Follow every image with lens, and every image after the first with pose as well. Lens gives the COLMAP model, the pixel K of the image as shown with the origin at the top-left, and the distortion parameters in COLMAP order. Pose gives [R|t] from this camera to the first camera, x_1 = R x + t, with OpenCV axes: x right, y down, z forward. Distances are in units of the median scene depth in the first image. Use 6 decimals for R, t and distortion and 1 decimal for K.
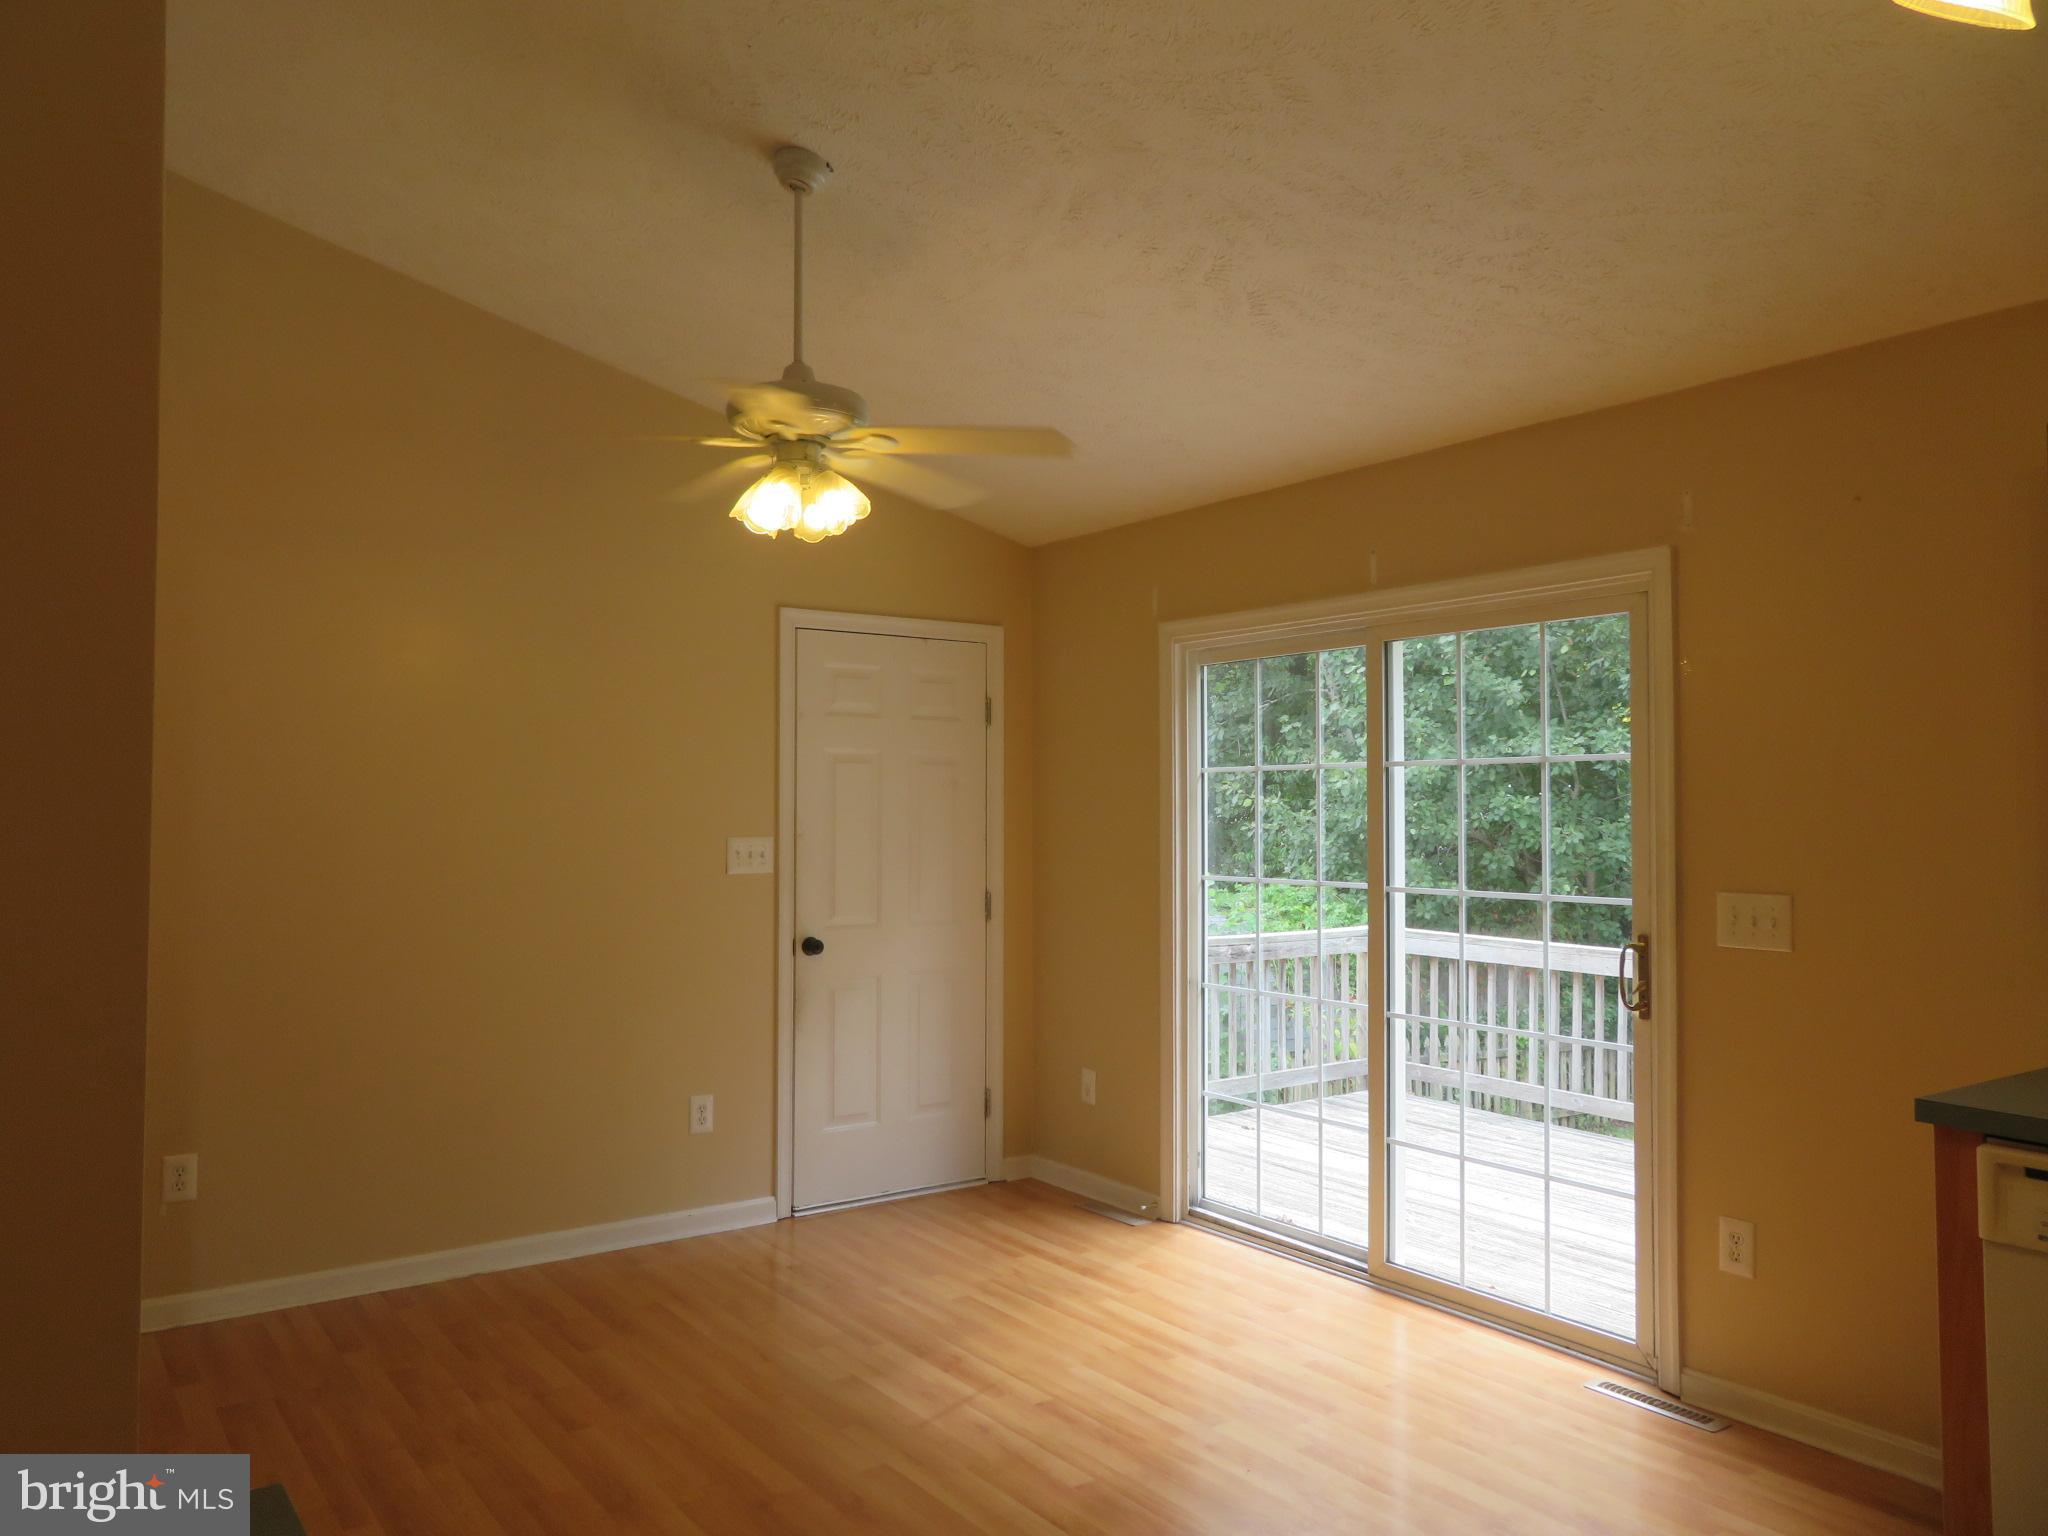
lens RADIAL K [[1464.3, 0, 1016.7], [0, 1464.3, 764.9], [0, 0, 1]] dist [-0.014502, 0.010895]
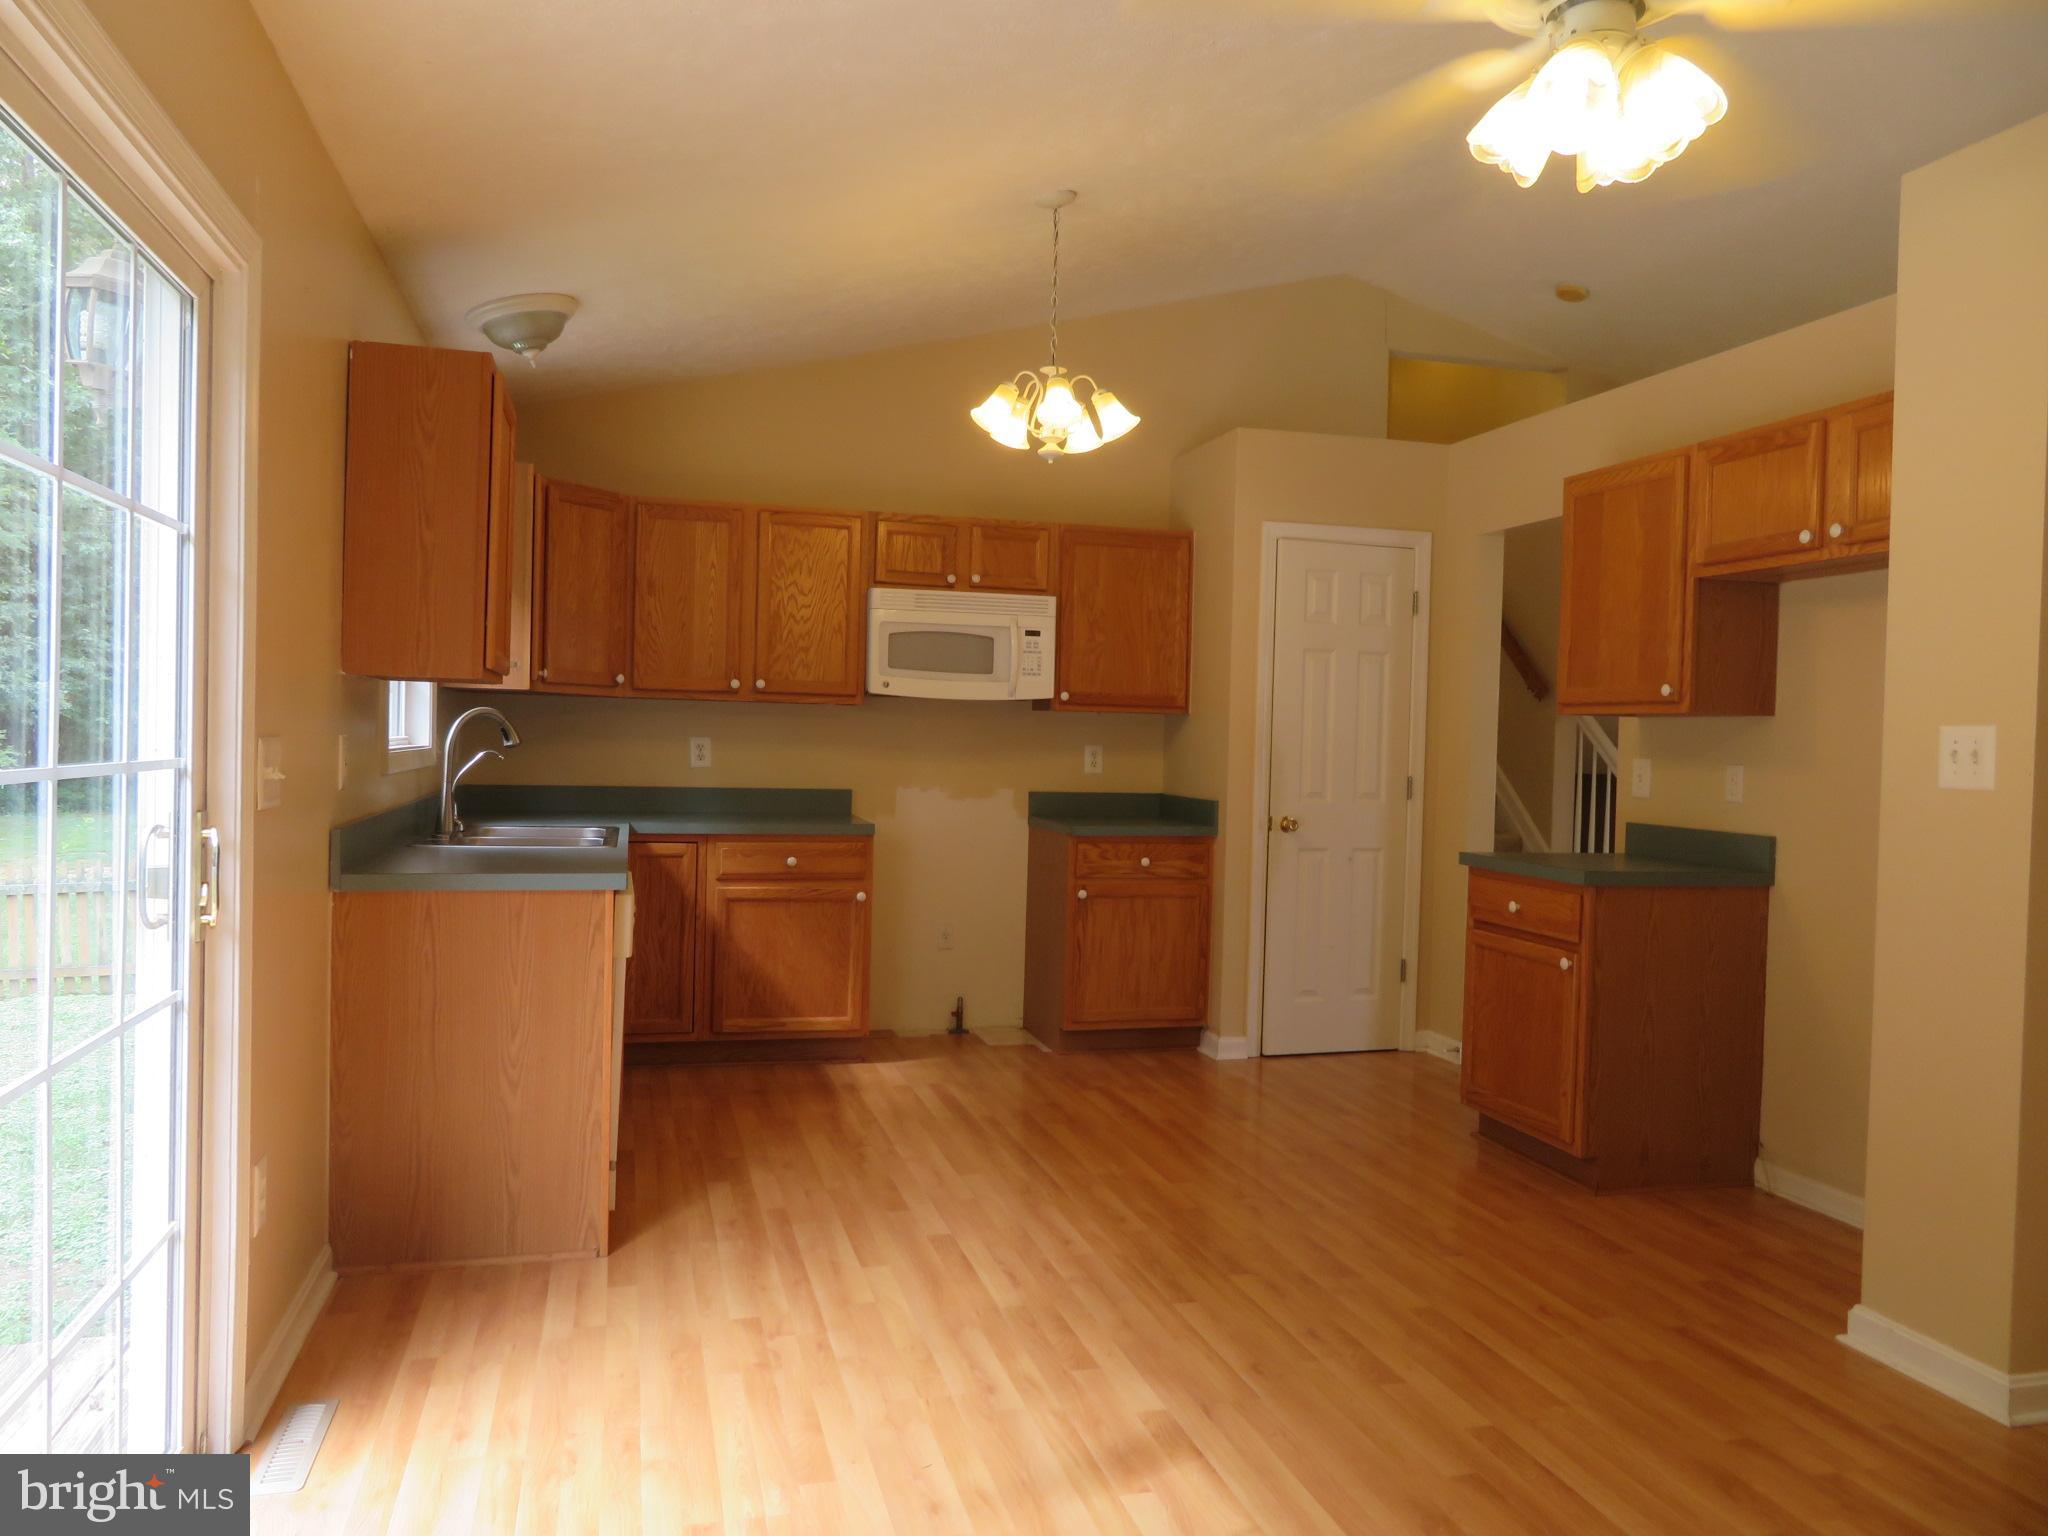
lens RADIAL K [[1464.3, 0, 1034.0], [0, 1464.3, 761.2], [0, 0, 1]] dist [-0.014502, 0.010895]
pose [[-0.940066, -0.030923, 0.339586, -0.114614], [-0.037229, 0.999234, -0.012071, 0.073538], [-0.338953, -0.023990, -0.940497, 1.248649]]
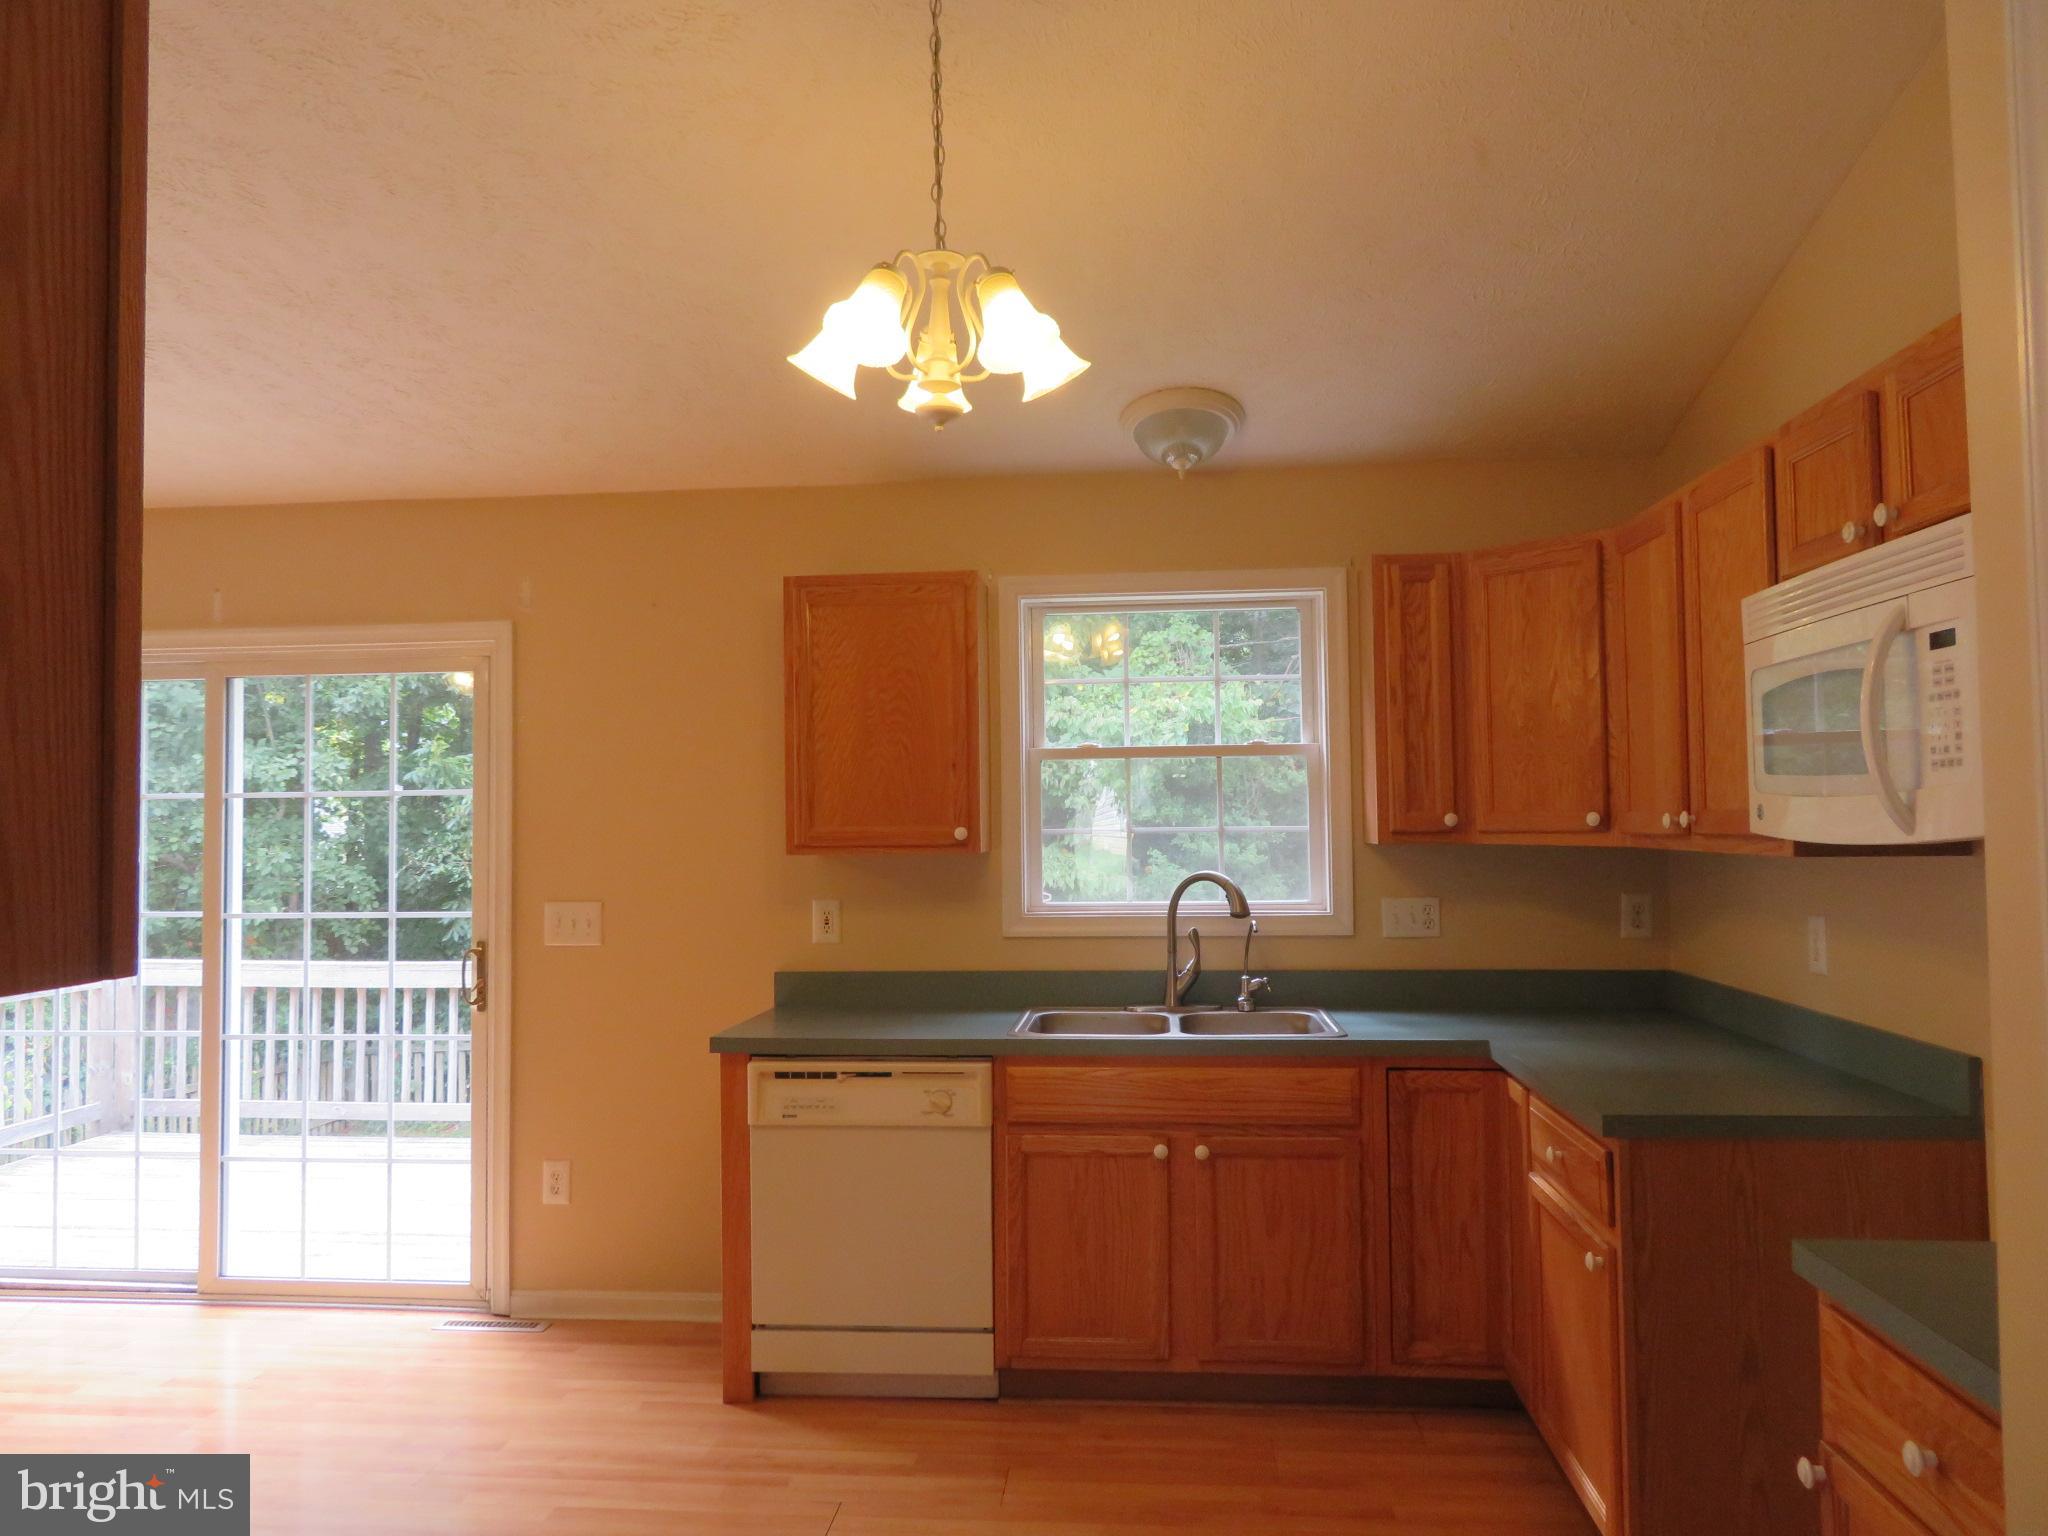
lens RADIAL K [[1464.3, 0, 1018.0], [0, 1464.3, 761.5], [0, 0, 1]] dist [-0.014502, 0.010895]
pose [[0.651959, 0.024472, 0.757860, -0.168446], [-0.013690, 0.999696, -0.020504, -0.011111], [-0.758131, 0.002993, 0.652095, -0.103130]]
